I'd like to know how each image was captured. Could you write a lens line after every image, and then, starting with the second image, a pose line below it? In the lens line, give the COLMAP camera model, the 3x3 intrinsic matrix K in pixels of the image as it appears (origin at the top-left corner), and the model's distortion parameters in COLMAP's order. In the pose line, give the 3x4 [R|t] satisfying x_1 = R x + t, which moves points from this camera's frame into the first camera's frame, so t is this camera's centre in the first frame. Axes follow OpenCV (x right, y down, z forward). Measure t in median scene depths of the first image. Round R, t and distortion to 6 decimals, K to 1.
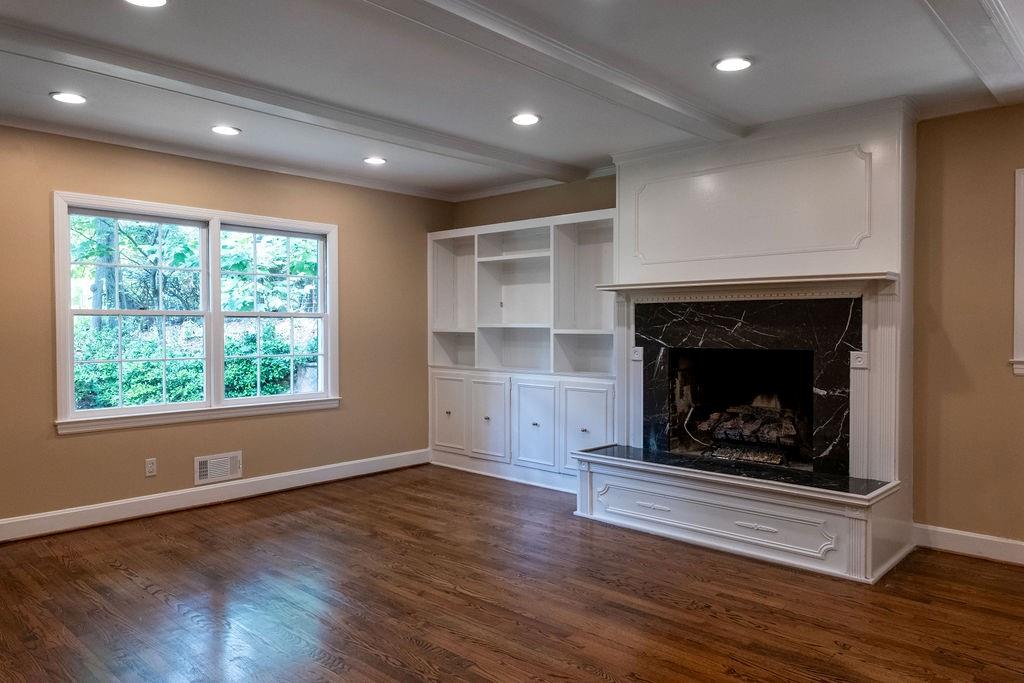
lens RADIAL K [[713.0, 0, 510.2], [0, 713.0, 338.2], [0, 0, 1]] dist [0.019248, -0.034767]
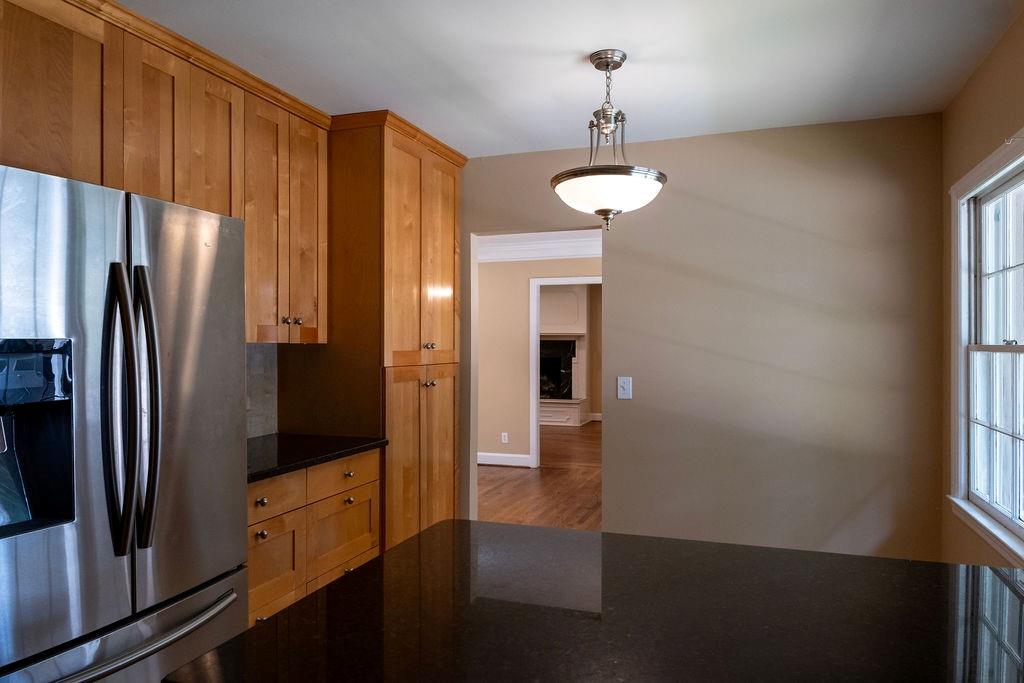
lens RADIAL K [[713.0, 0, 512.6], [0, 713.0, 345.0], [0, 0, 1]] dist [0.019248, -0.034767]
pose [[0.915313, 0.000957, 0.402742, -1.018239], [0.005119, 0.999889, -0.014010, 0.005291], [-0.402711, 0.014885, 0.915206, -1.748661]]
